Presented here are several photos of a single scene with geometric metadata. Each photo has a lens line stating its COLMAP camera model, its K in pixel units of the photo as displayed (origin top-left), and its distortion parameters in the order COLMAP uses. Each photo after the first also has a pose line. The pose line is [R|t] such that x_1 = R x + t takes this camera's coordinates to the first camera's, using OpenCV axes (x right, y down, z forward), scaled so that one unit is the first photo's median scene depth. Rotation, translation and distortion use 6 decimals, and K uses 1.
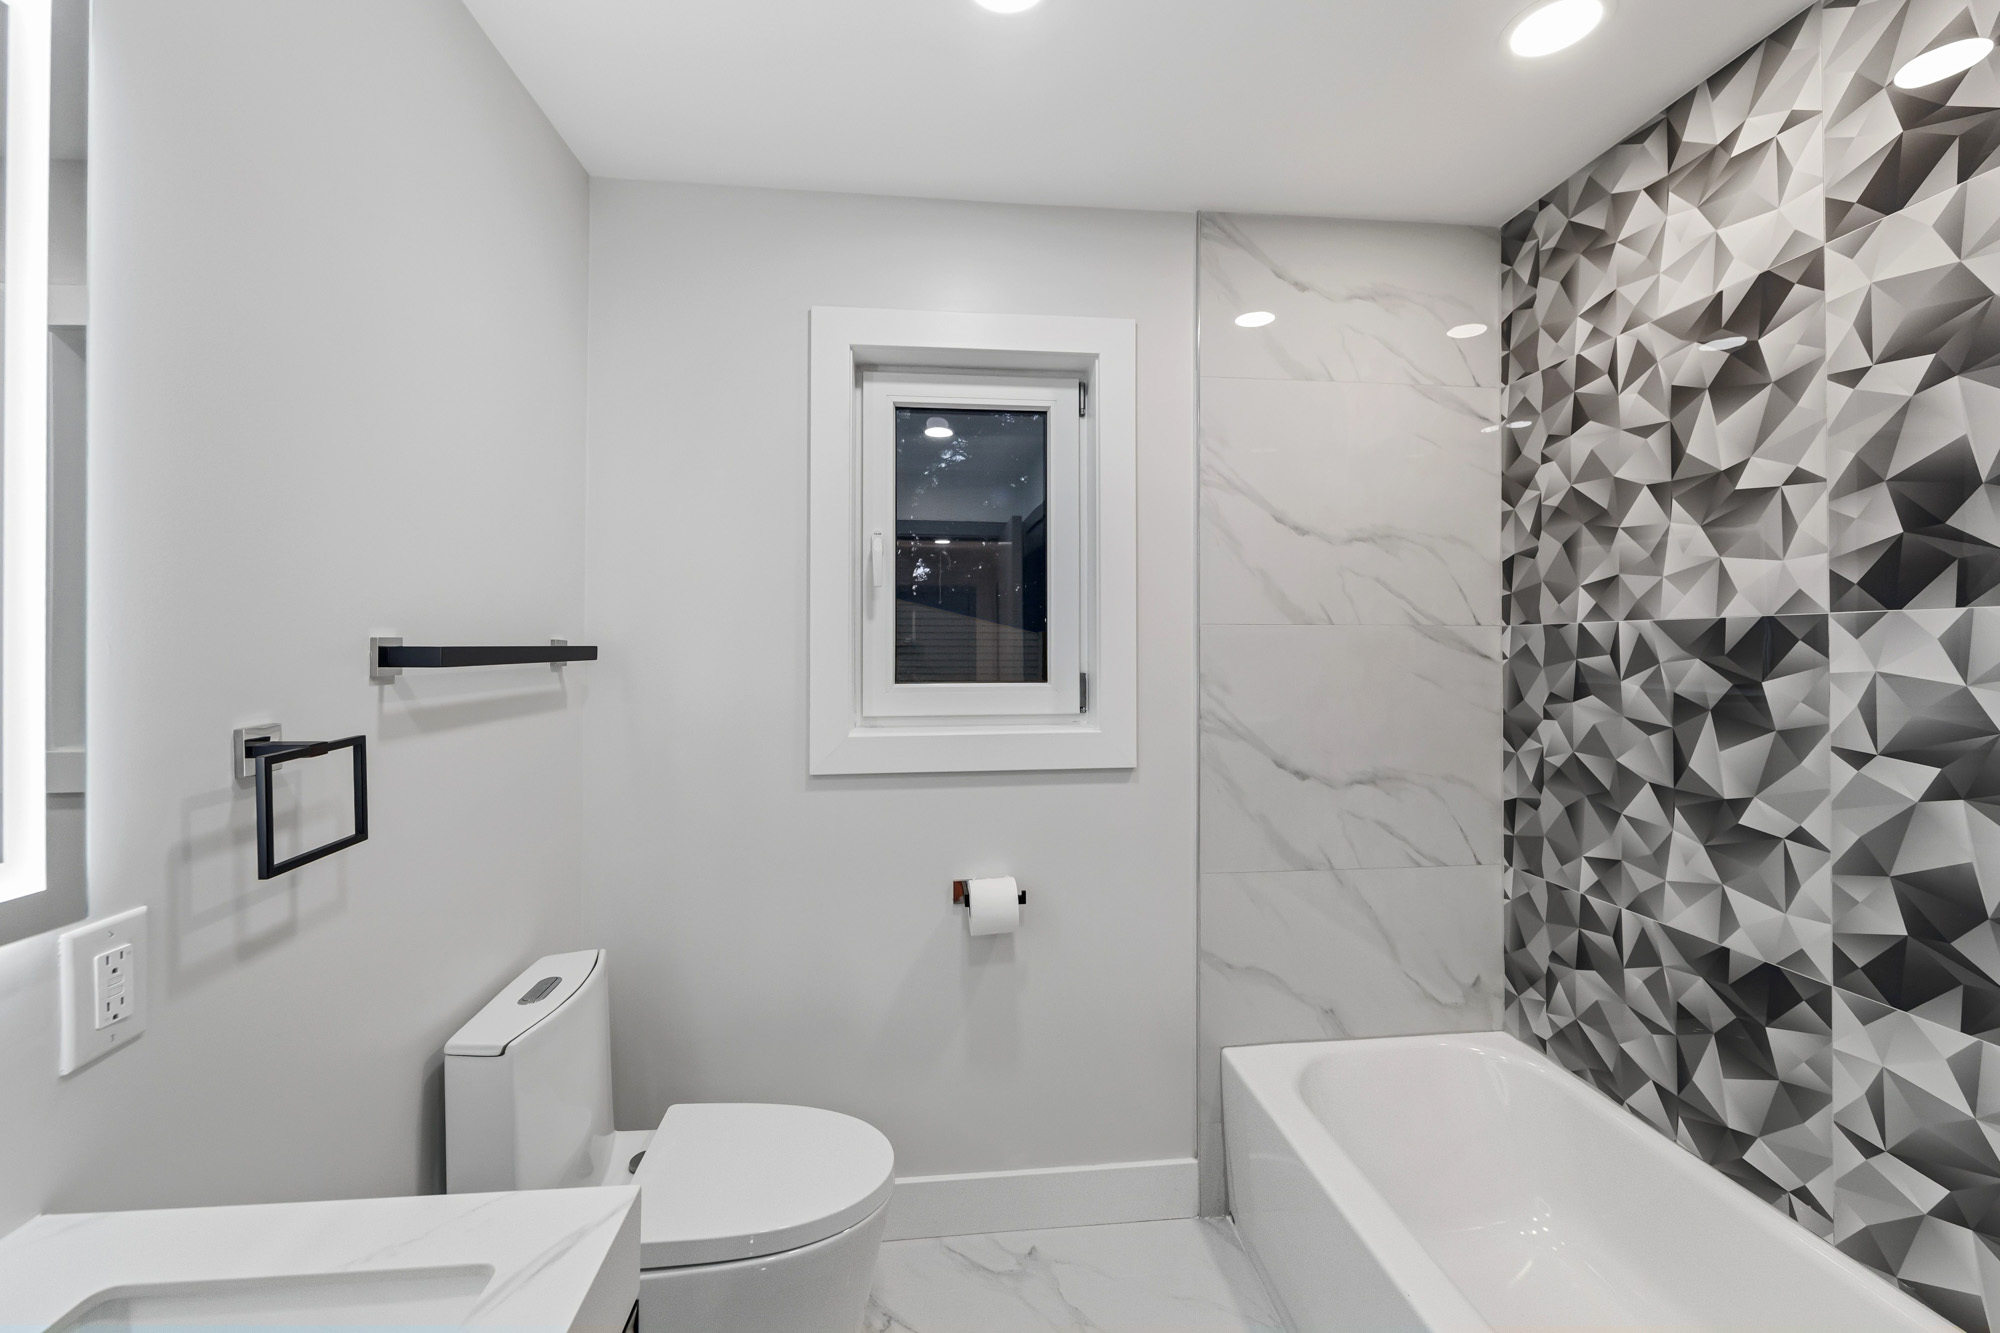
lens RADIAL K [[794.5, 0, 990.7], [0, 794.5, 637.7], [0, 0, 1]] dist [-0.001888, -0.000551]
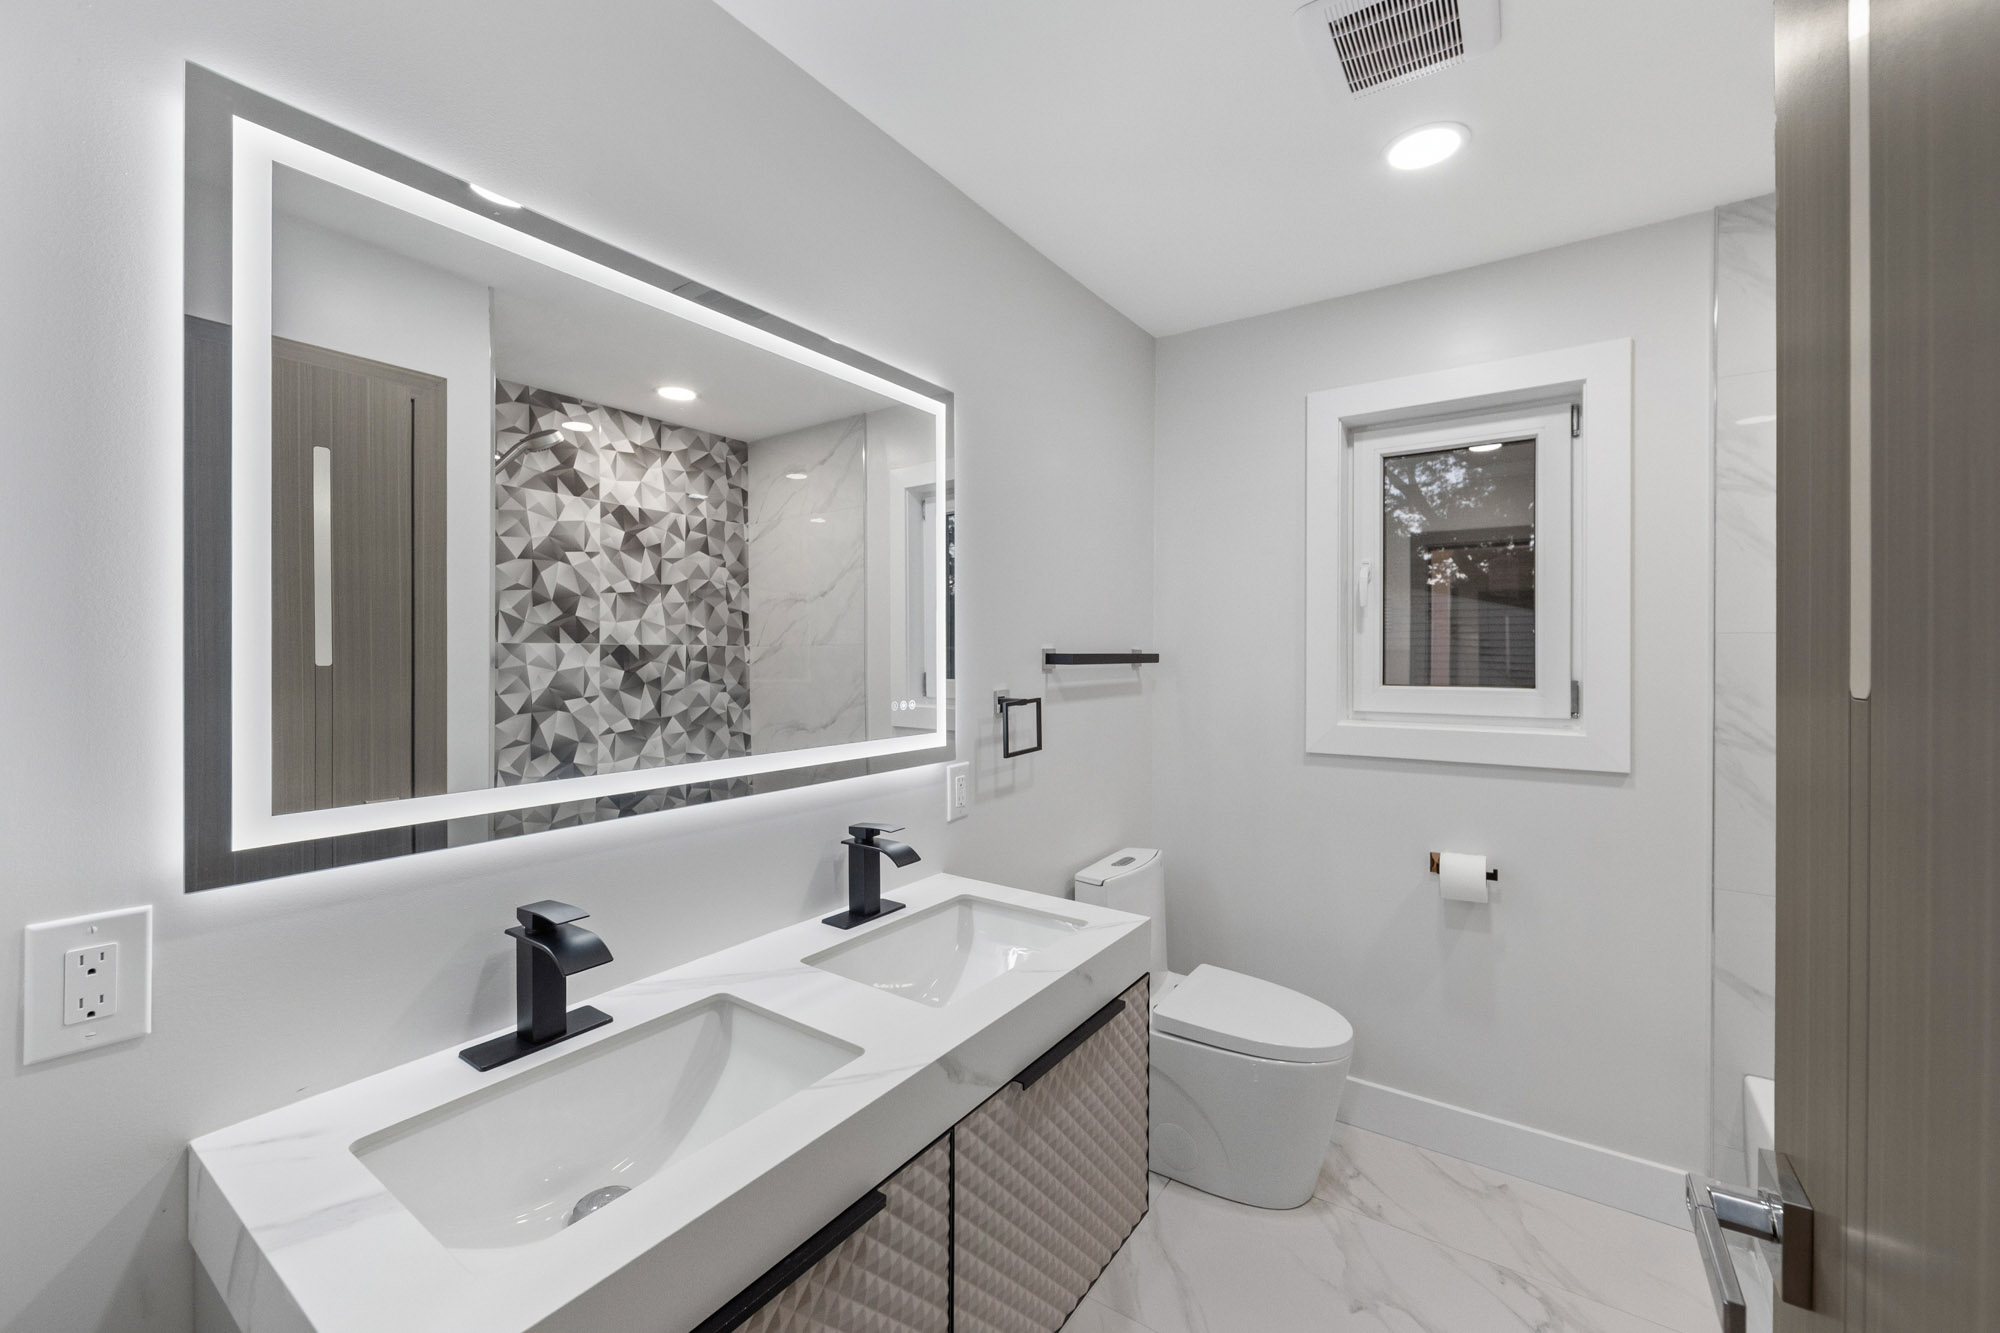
lens RADIAL K [[794.5, 0, 997.9], [0, 794.5, 656.1], [0, 0, 1]] dist [-0.001888, -0.000551]
pose [[0.759101, 0.005629, -0.650948, 0.247546], [0.003203, 0.999918, 0.012381, -0.004184], [0.650965, -0.011483, 0.759021, -0.337178]]
